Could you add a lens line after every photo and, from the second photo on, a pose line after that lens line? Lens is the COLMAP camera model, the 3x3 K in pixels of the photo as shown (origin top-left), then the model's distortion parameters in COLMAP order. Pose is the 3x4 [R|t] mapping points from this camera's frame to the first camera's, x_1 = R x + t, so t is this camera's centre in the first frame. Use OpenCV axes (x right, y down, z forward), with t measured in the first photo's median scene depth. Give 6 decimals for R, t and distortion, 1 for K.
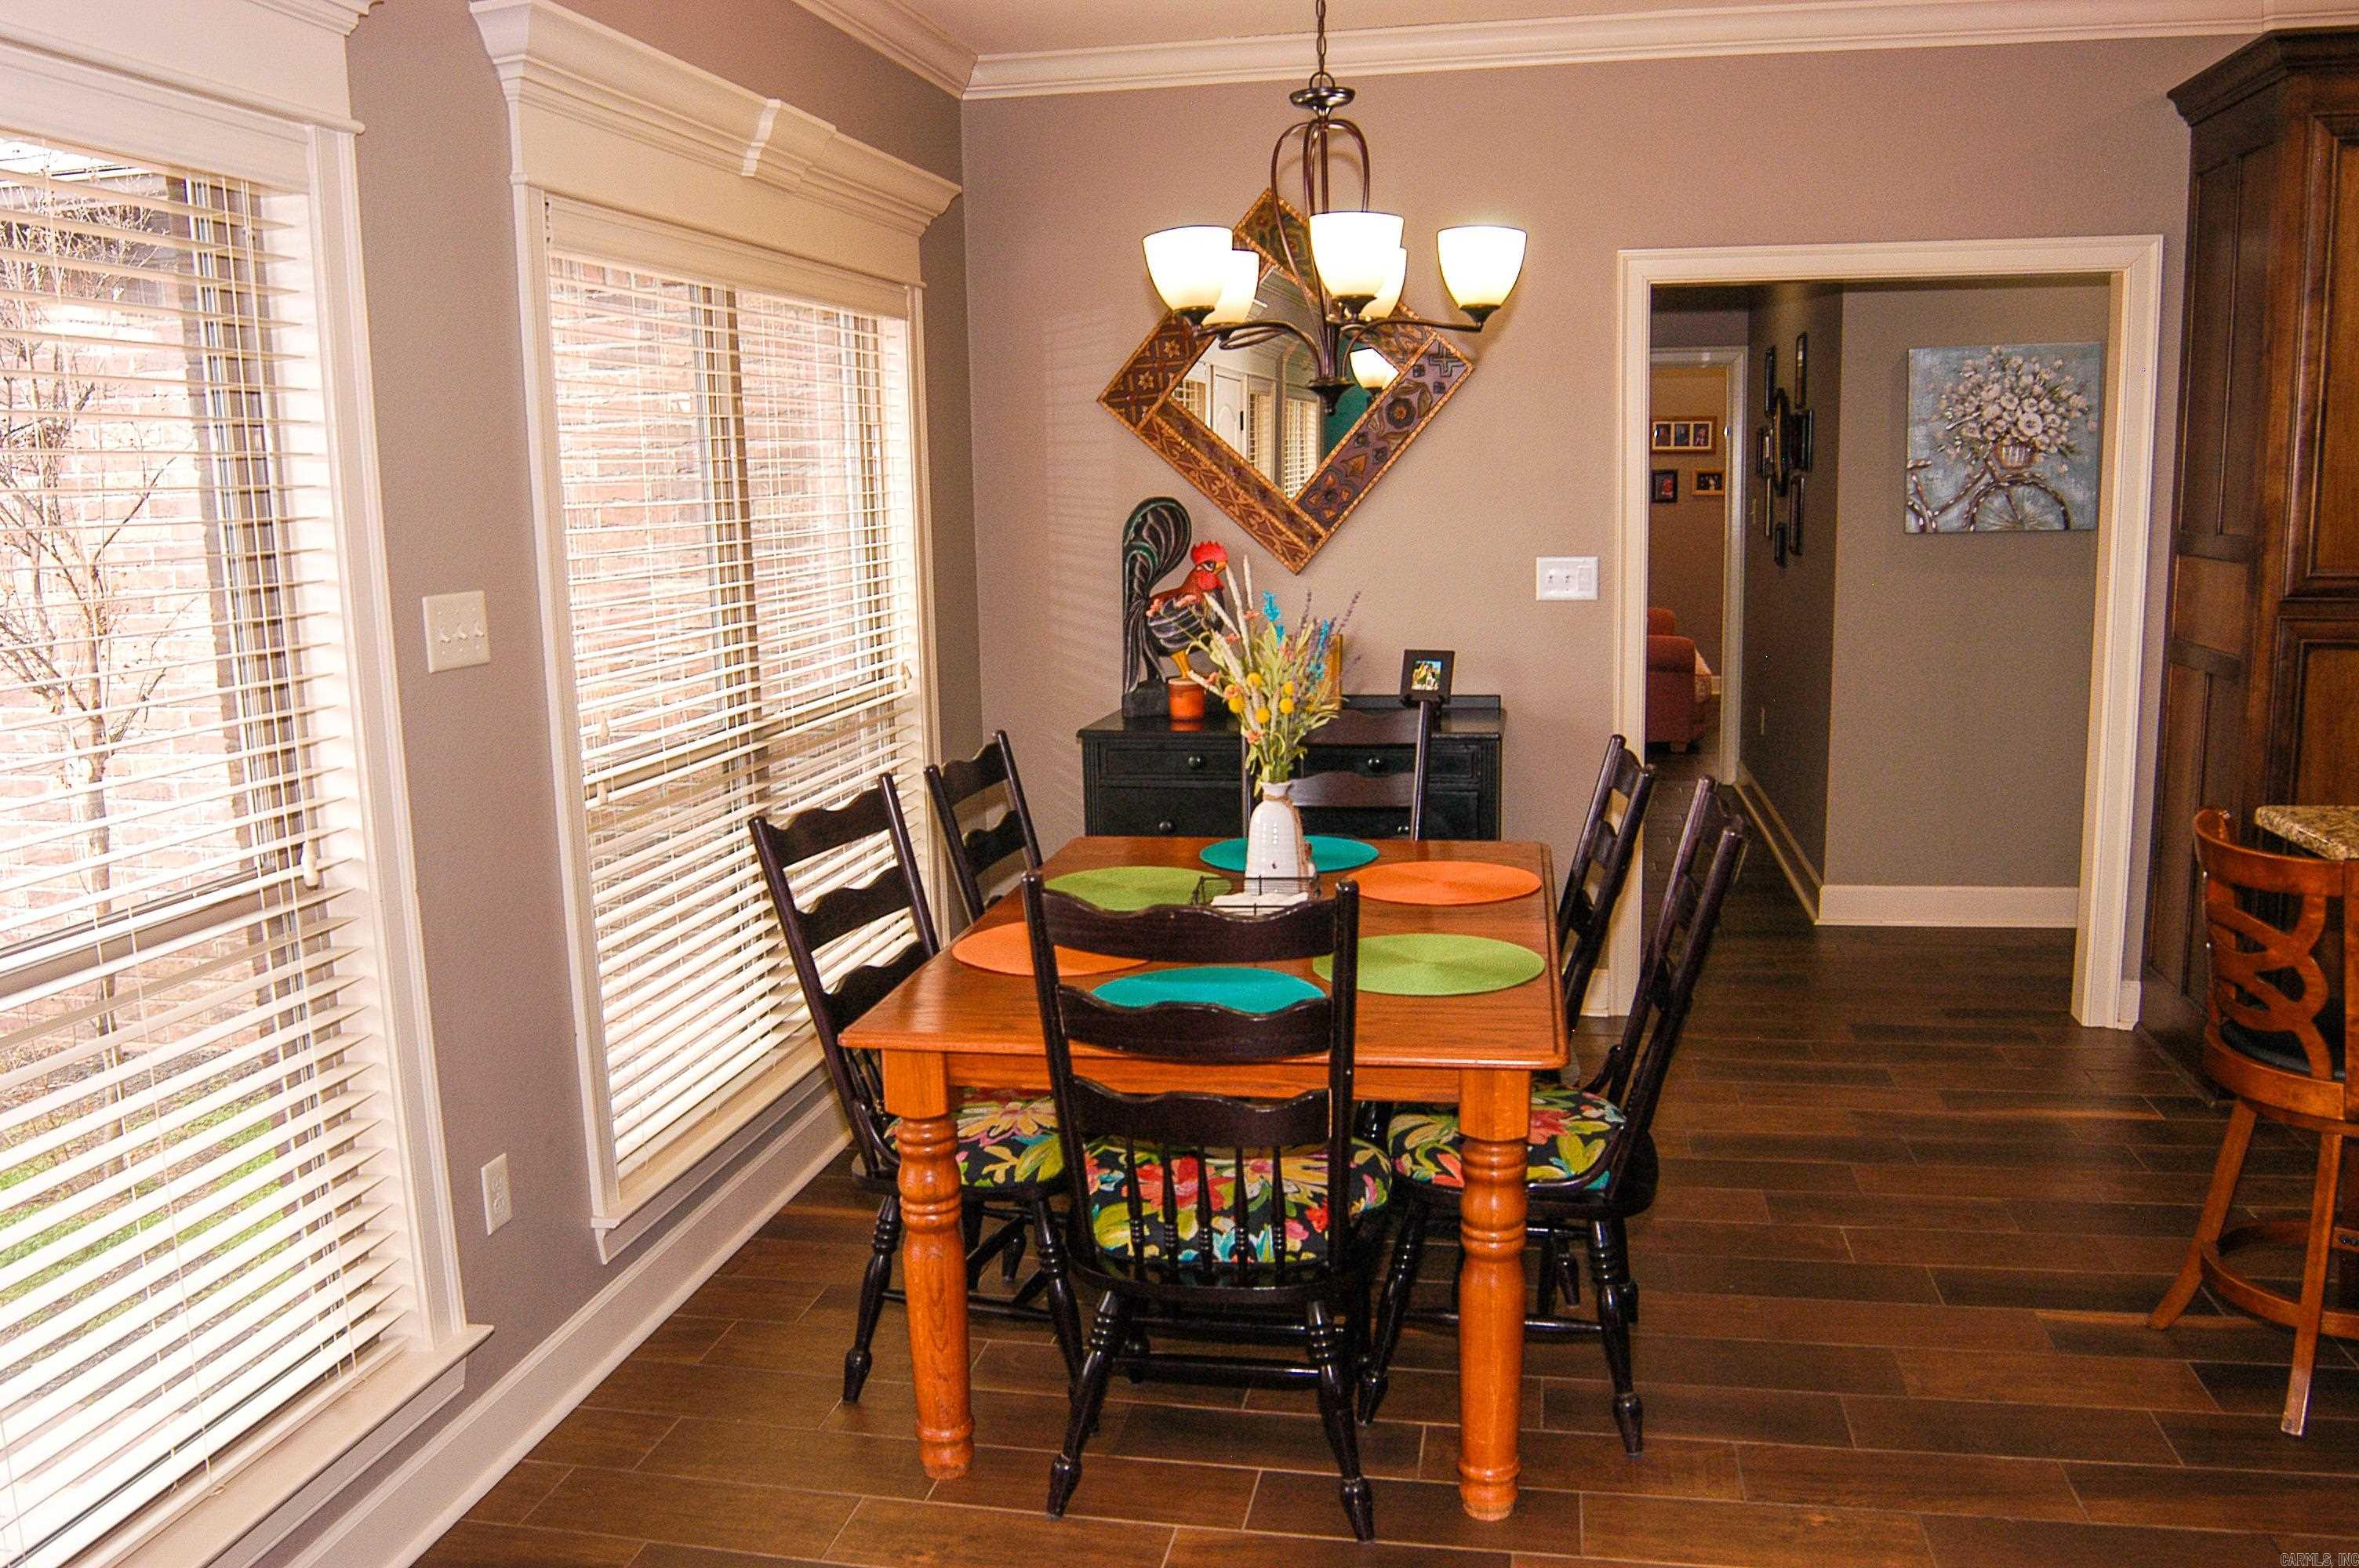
lens RADIAL K [[1838.6, 0, 1175.3], [0, 1838.6, 797.0], [0, 0, 1]] dist [-0.112011, 0.065203]
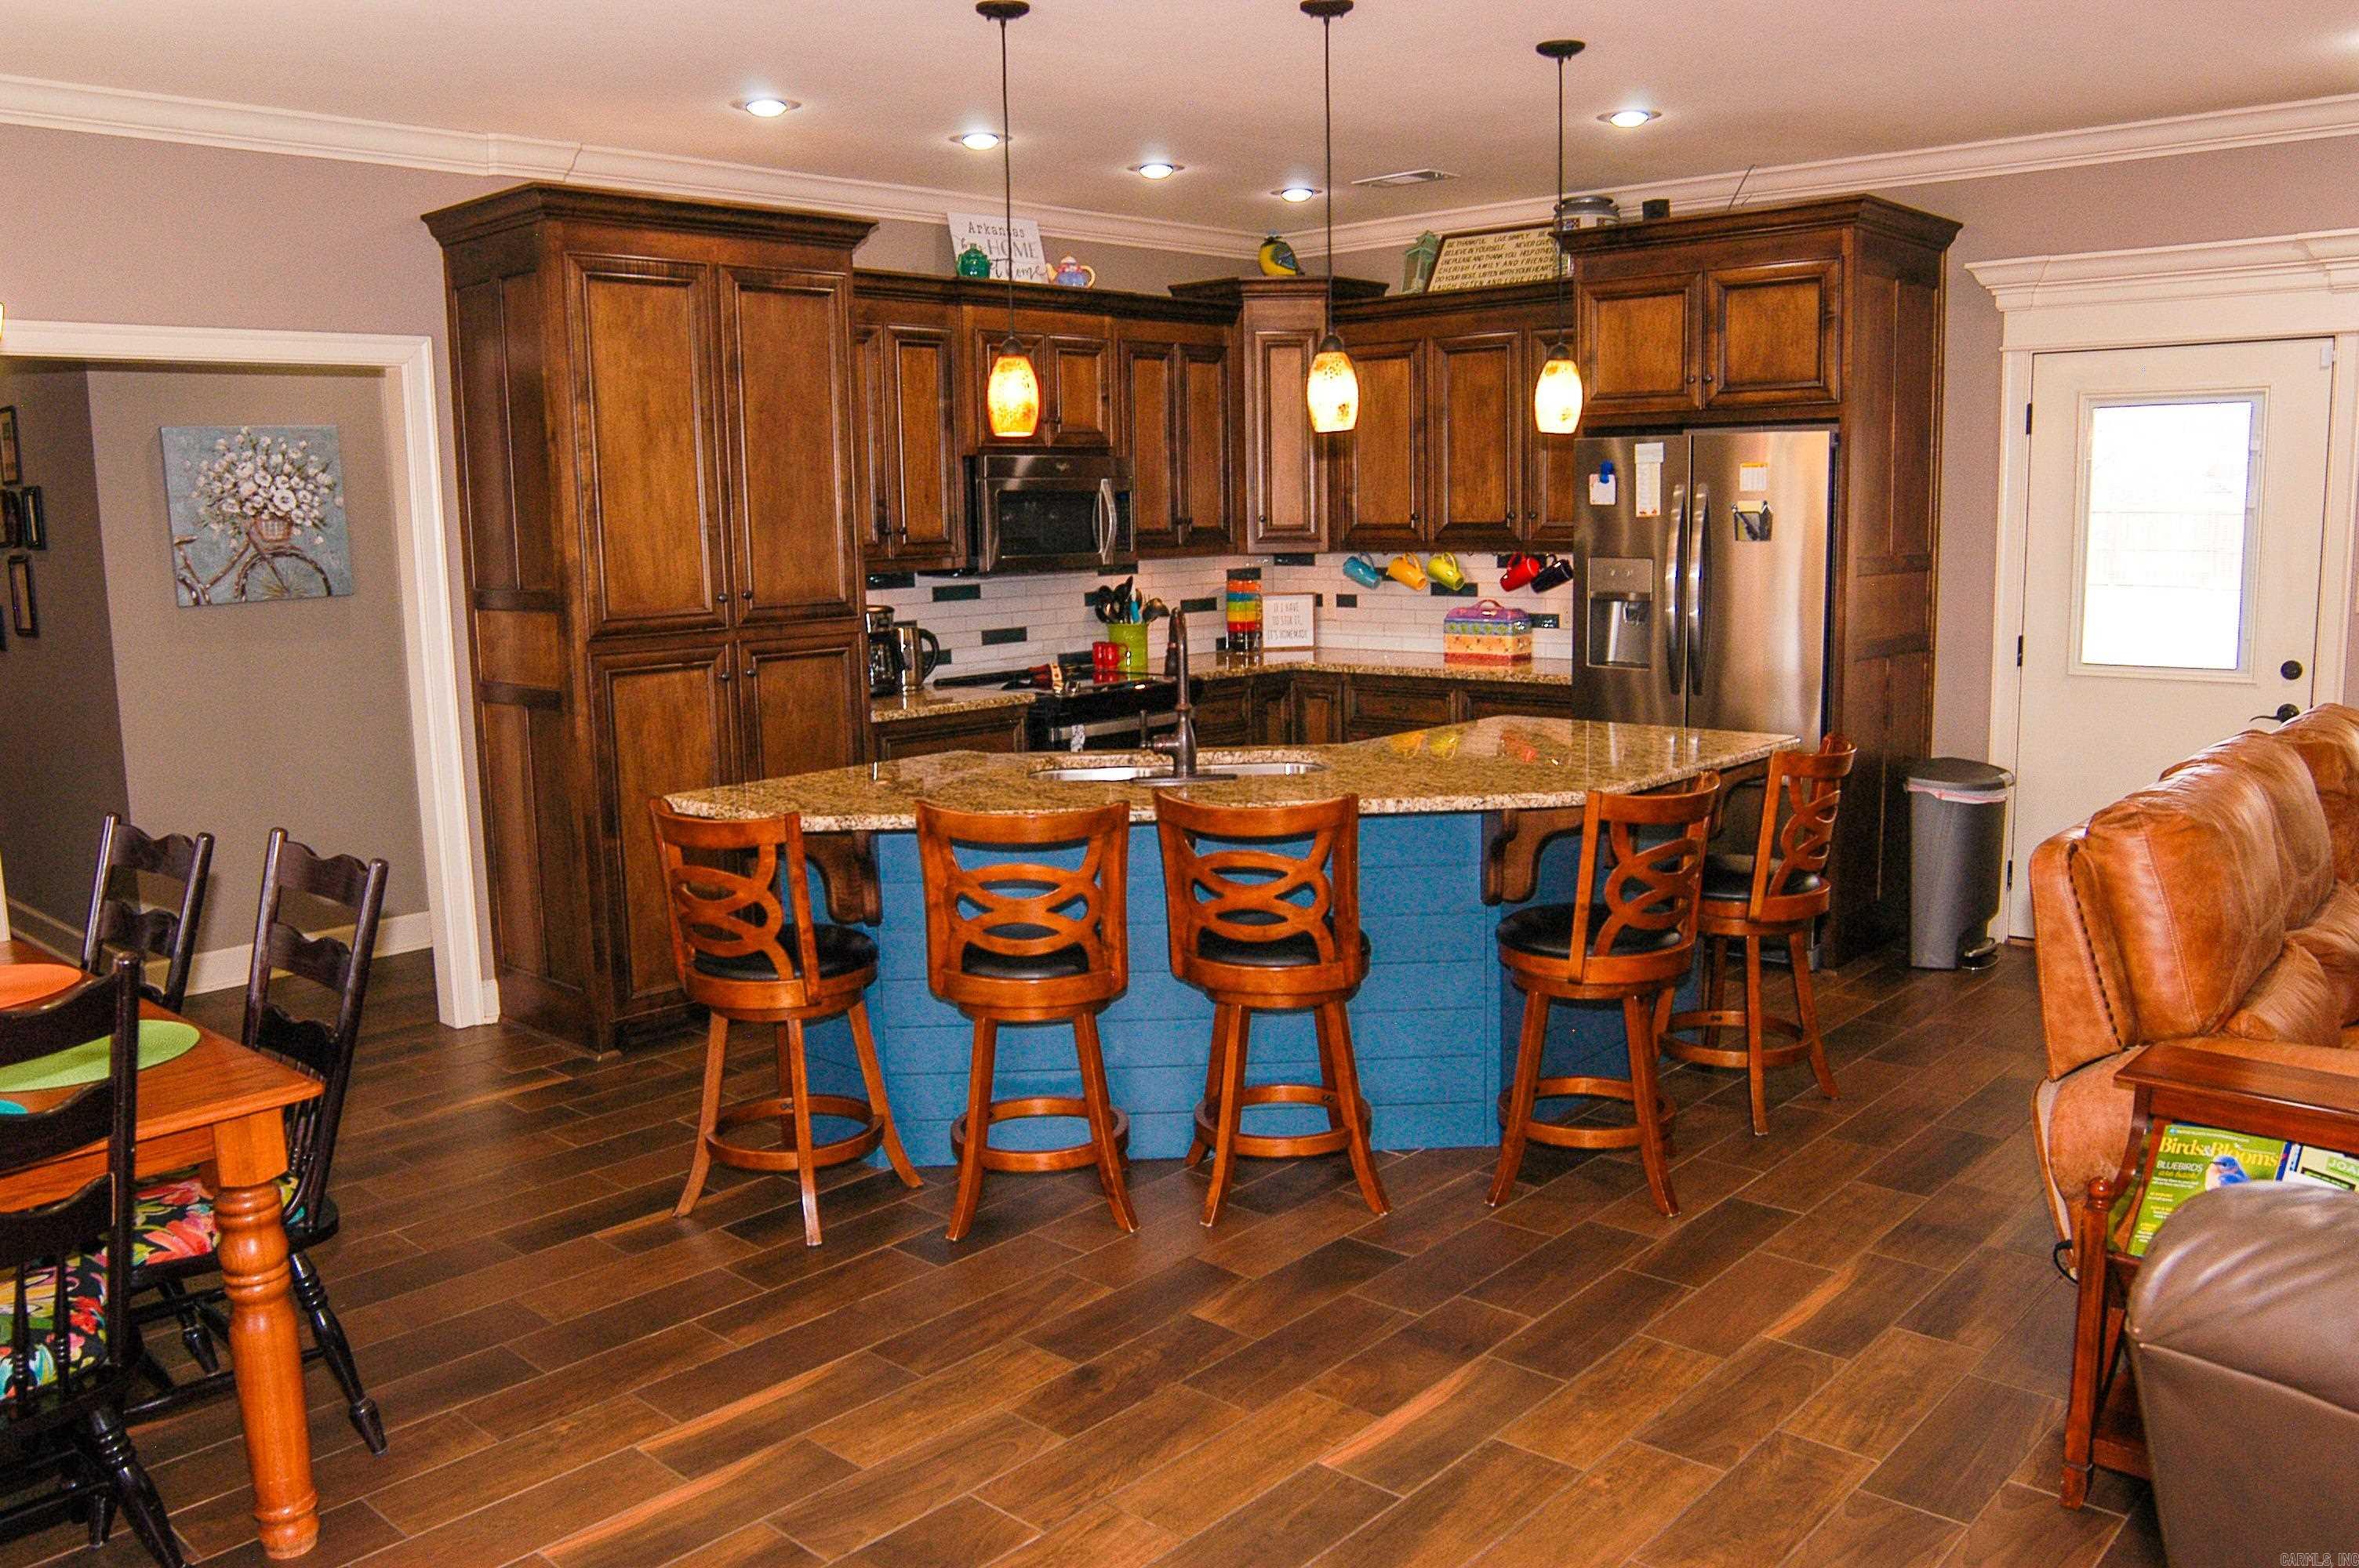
lens RADIAL K [[1838.6, 0, 1175.3], [0, 1838.6, 797.0], [0, 0, 1]] dist [-0.112011, 0.065203]
pose [[0.523569, -0.120699, 0.843391, -0.208180], [0.154743, 0.986921, 0.045177, 0.002547], [-0.837813, 0.106856, 0.535398, -0.005421]]
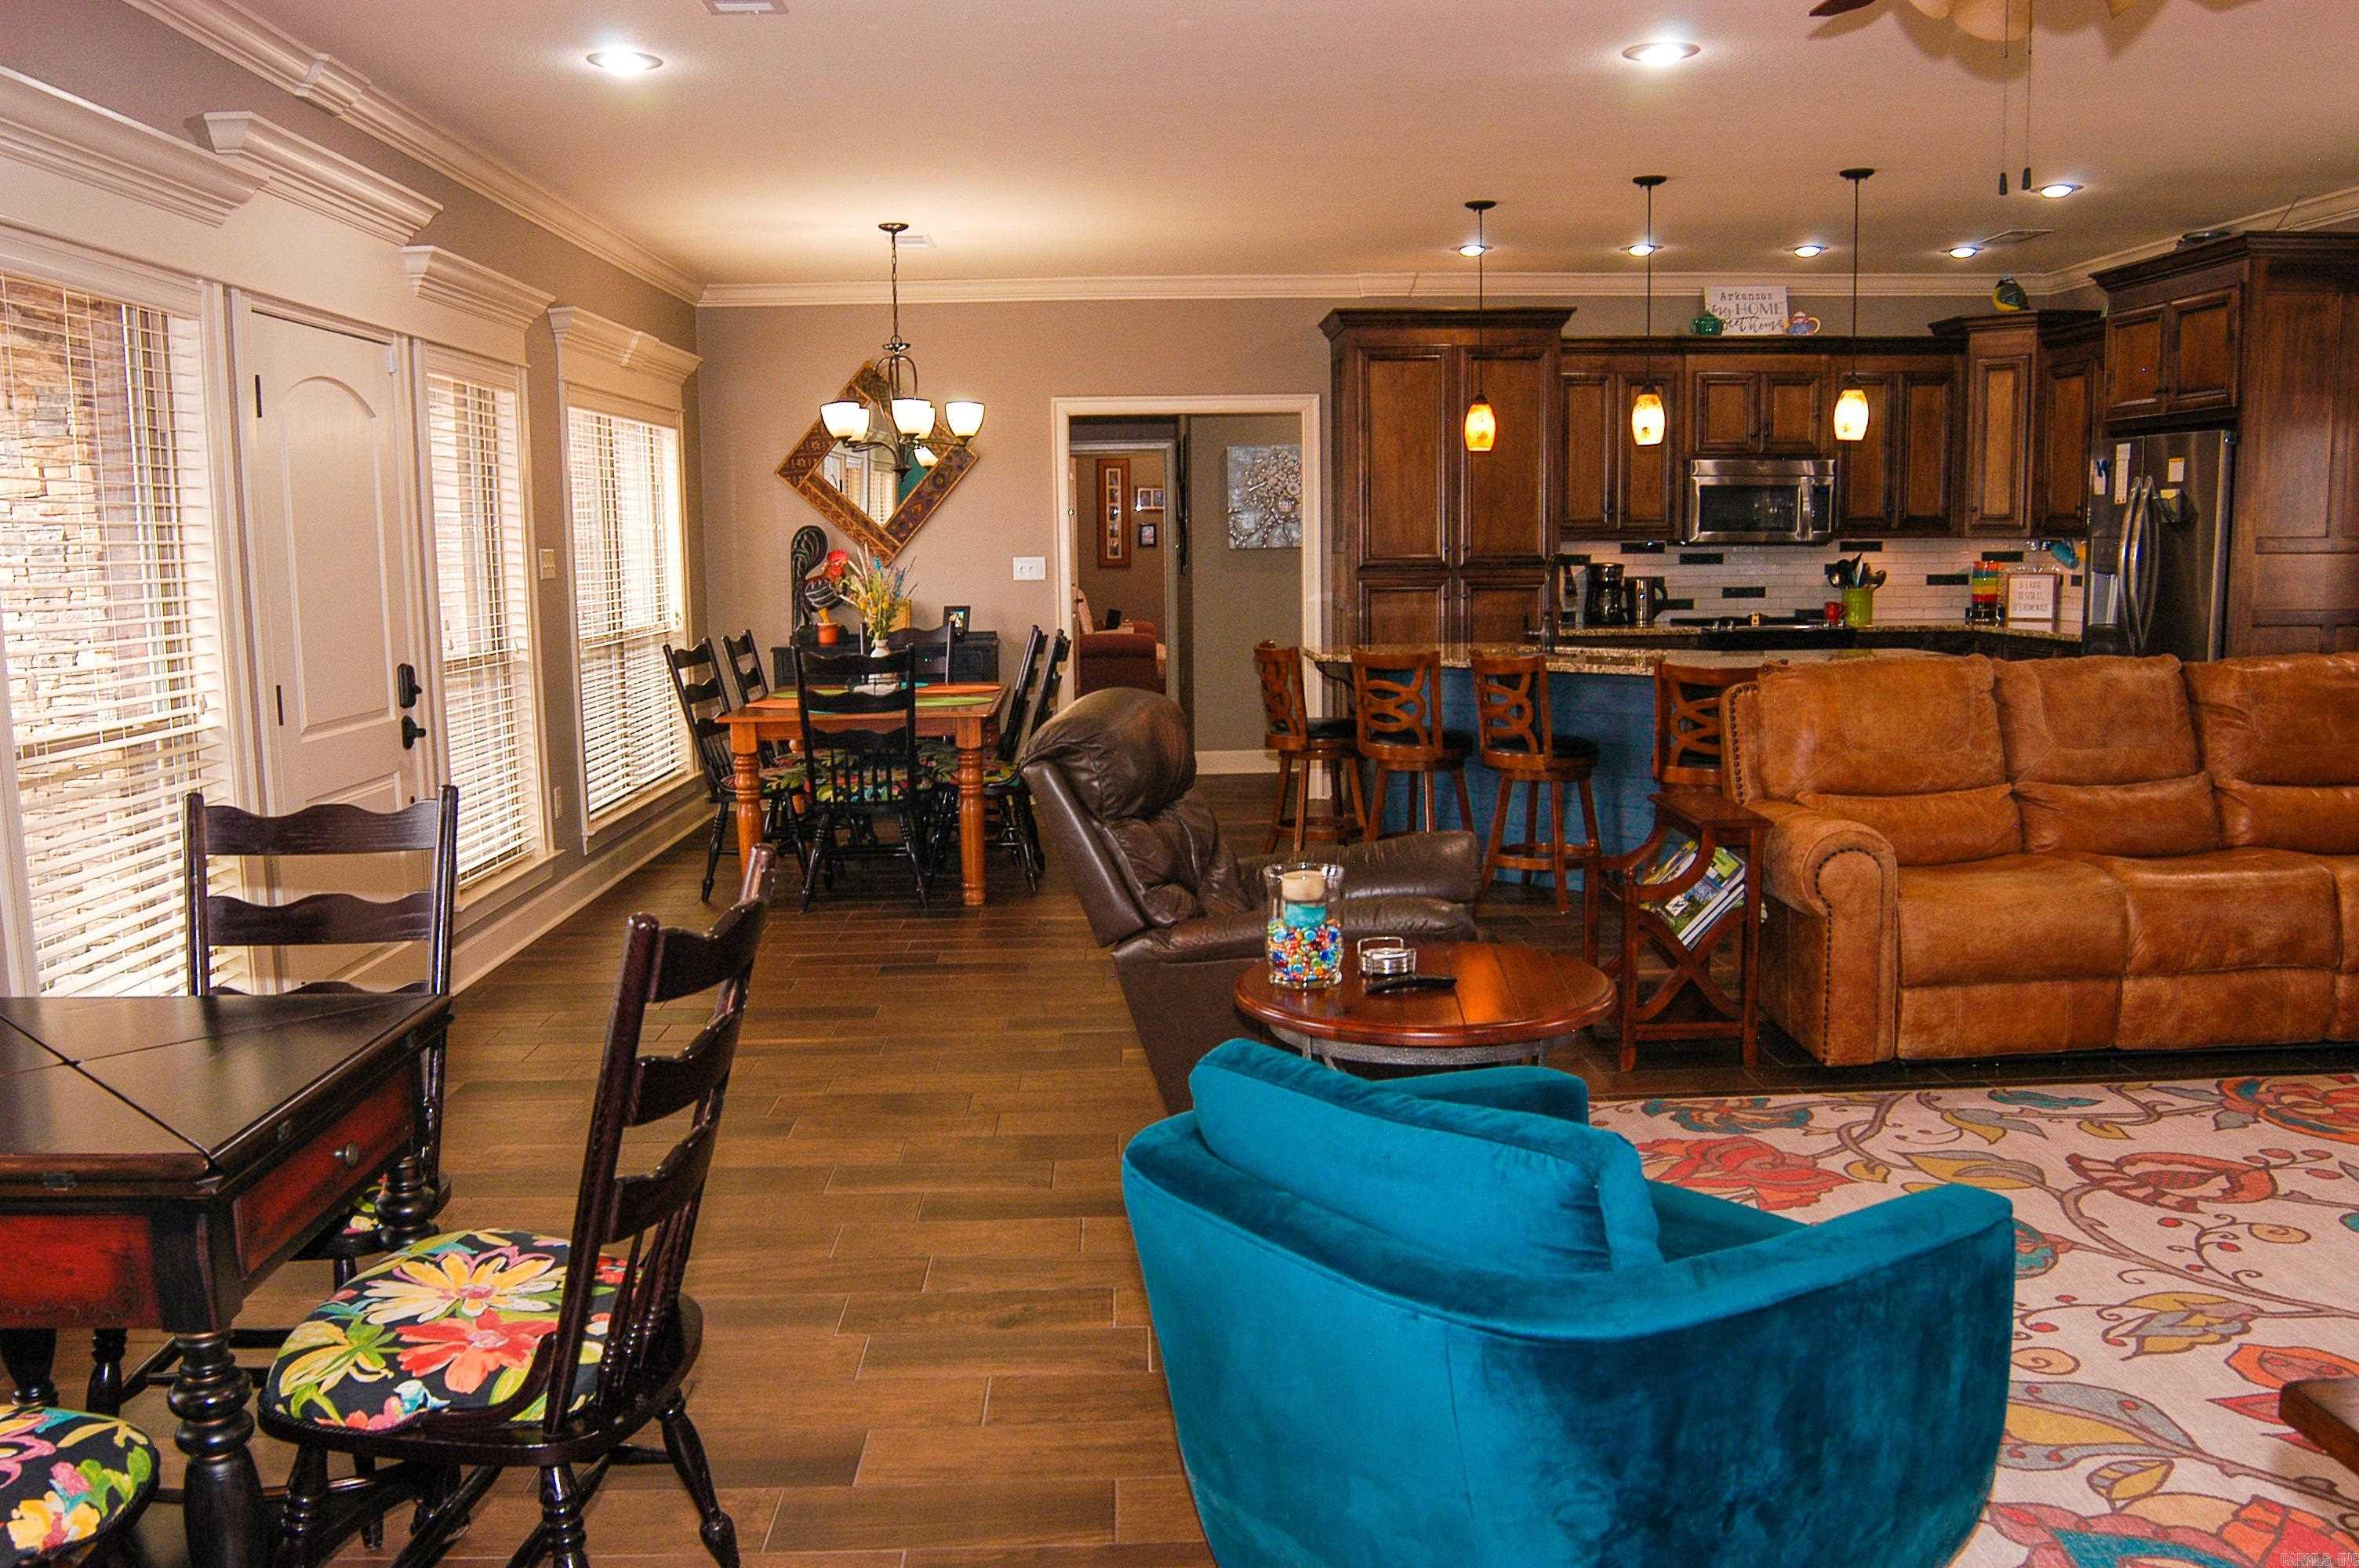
lens RADIAL K [[1838.6, 0, 1175.3], [0, 1838.6, 797.0], [0, 0, 1]] dist [-0.112011, 0.065203]
pose [[0.973991, -0.022869, 0.225430, -0.076757], [0.030990, 0.998990, -0.032551, 0.194229], [-0.224458, 0.038691, 0.973715, -0.926942]]
